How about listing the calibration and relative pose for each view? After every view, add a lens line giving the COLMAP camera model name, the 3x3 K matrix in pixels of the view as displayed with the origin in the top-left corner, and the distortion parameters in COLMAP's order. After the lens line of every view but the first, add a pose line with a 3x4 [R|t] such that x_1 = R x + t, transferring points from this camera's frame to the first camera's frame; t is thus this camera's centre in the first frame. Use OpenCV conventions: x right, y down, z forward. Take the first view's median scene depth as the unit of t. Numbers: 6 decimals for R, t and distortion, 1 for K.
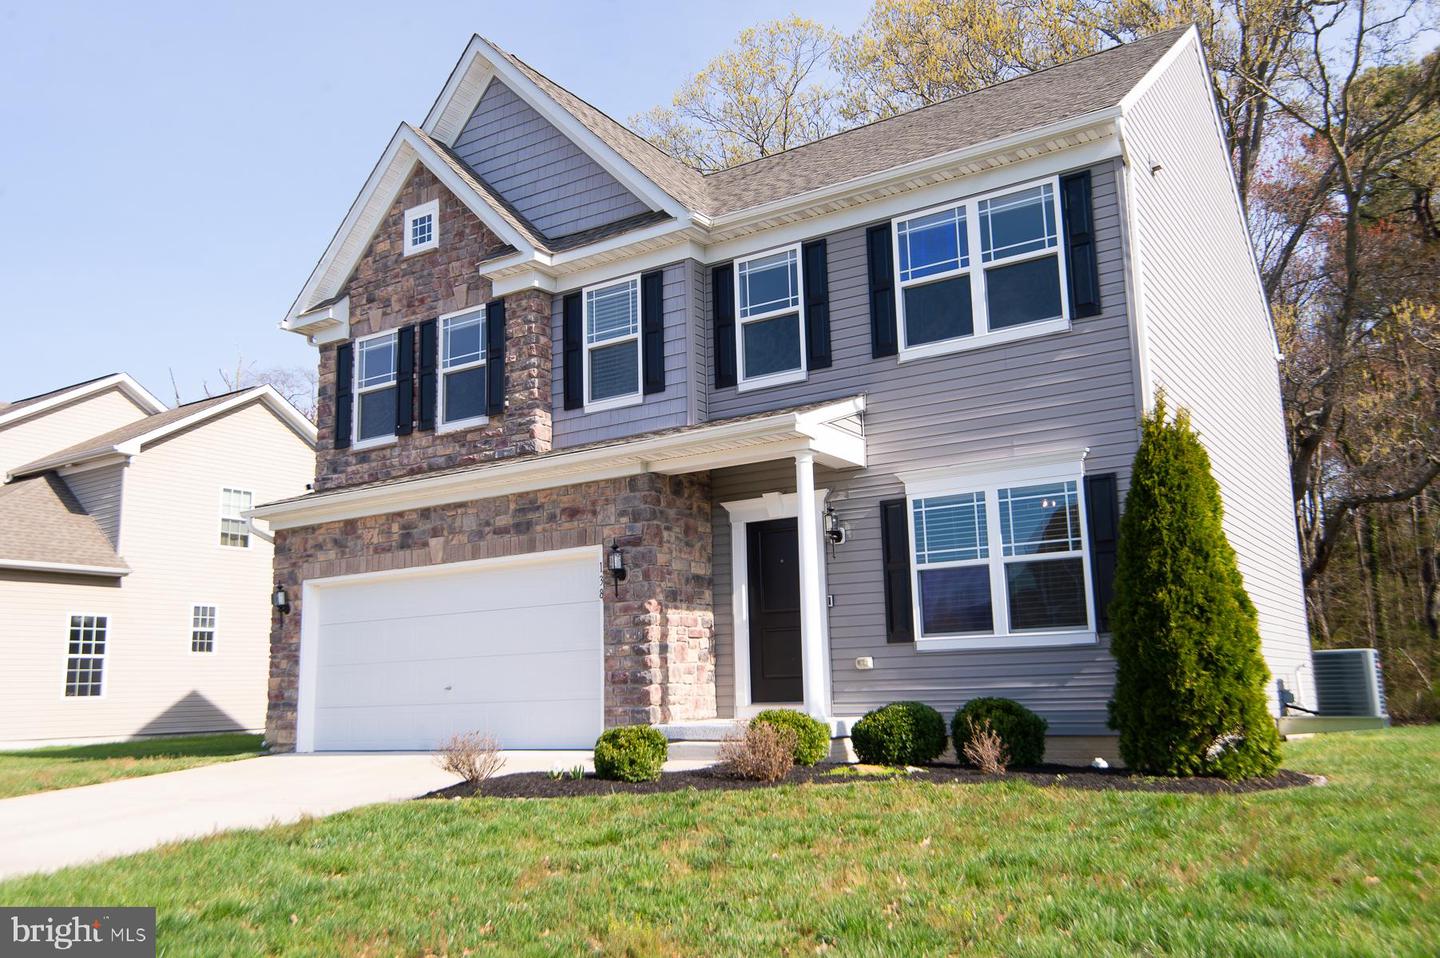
lens RADIAL K [[1186.4, 0, 718.3], [0, 1186.4, 476.2], [0, 0, 1]] dist [0.010324, 0.001842]
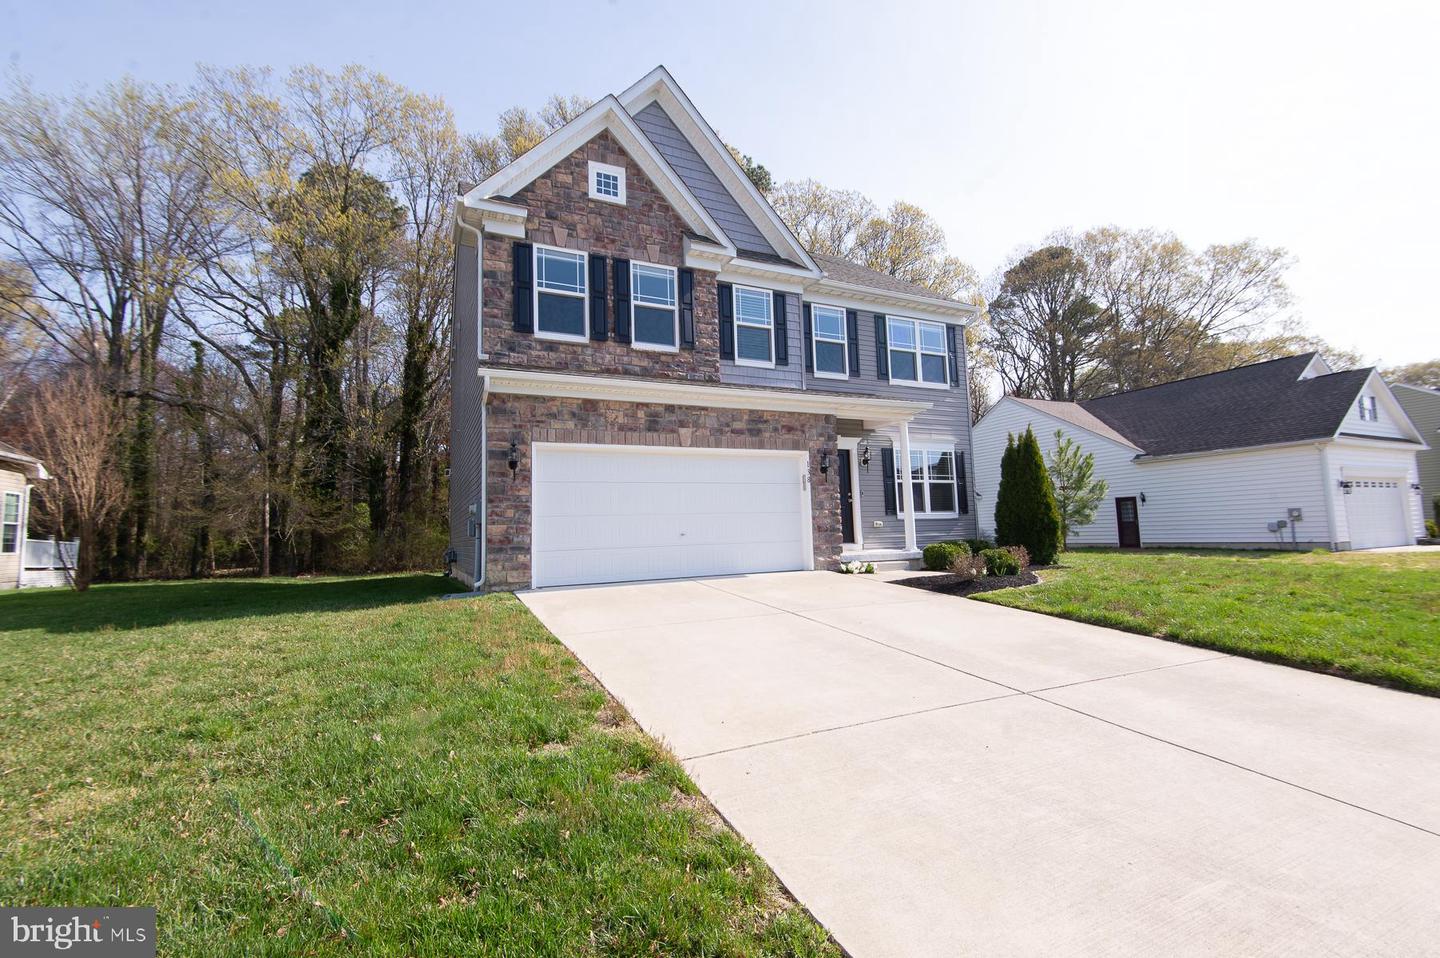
lens RADIAL K [[652.2, 0, 718.9], [0, 652.2, 484.8], [0, 0, 1]] dist [0.005888, -0.001682]
pose [[0.506324, 0.082639, 0.858375, -0.836680], [-0.136254, 0.990560, -0.014994, 0.119129], [-0.851511, -0.109366, 0.512804, 0.541295]]
